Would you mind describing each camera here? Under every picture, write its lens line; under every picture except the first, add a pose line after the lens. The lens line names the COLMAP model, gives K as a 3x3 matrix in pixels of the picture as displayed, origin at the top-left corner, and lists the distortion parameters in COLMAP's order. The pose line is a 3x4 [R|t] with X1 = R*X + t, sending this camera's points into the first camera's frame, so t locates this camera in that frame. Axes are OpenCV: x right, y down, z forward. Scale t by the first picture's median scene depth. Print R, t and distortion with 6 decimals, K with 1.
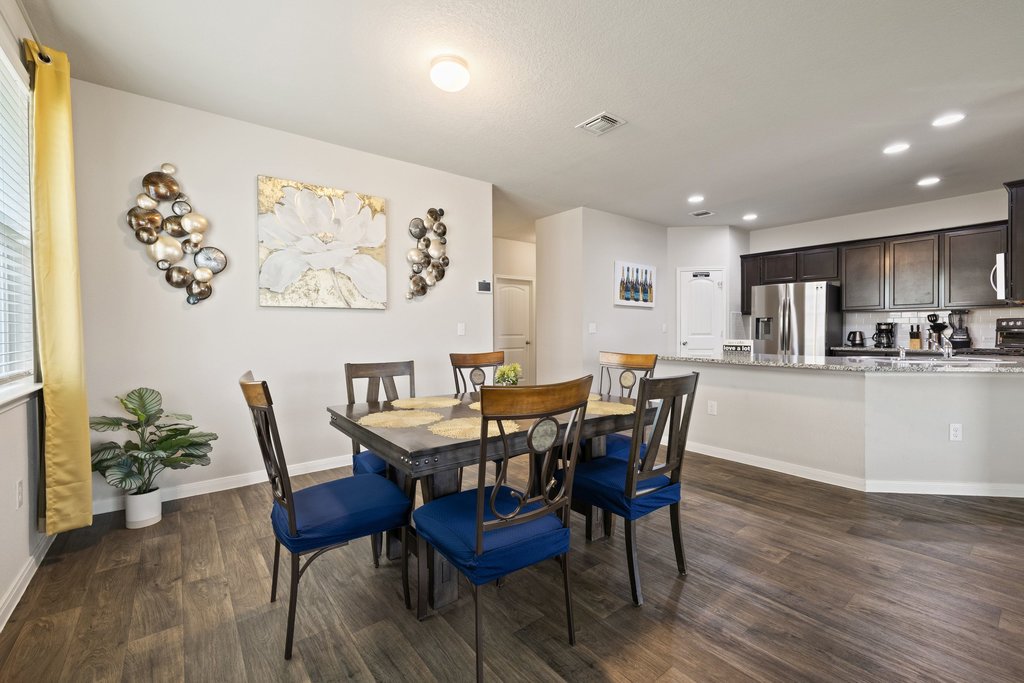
lens RADIAL K [[431.4, 0, 510.4], [0, 431.4, 334.2], [0, 0, 1]] dist [0.001739, 0.000308]
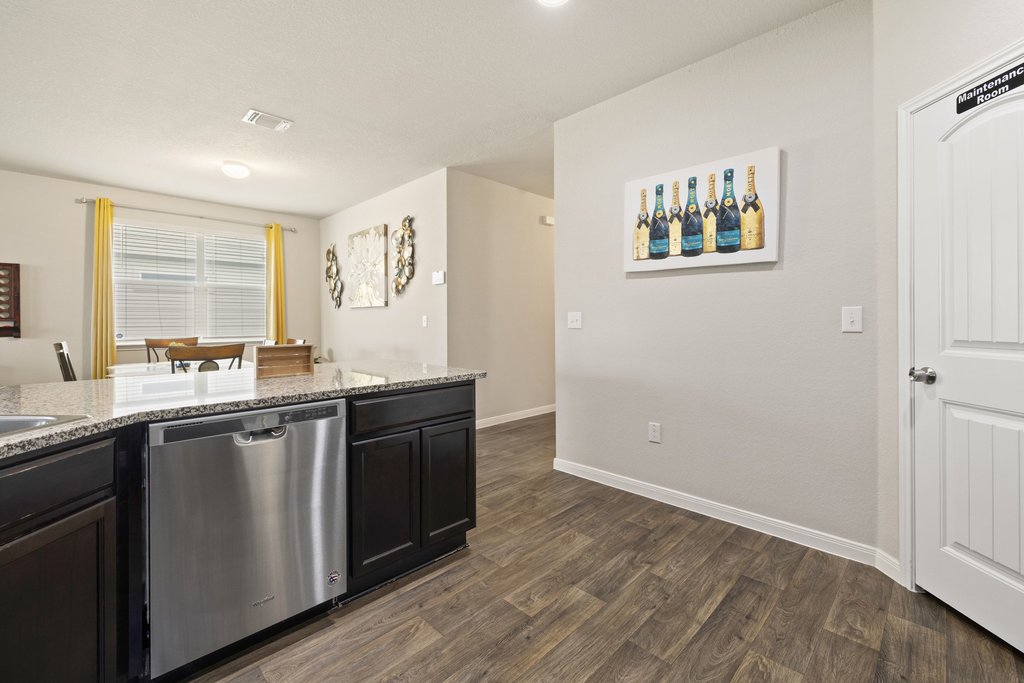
lens RADIAL K [[432.4, 0, 515.6], [0, 432.4, 321.8], [0, 0, 1]] dist [-0.002393, -0.000604]
pose [[0.130091, 0.005667, -0.991486, 0.756311], [-0.008619, 0.999952, 0.004585, -0.013820], [0.991465, 0.007950, 0.130134, 0.851448]]
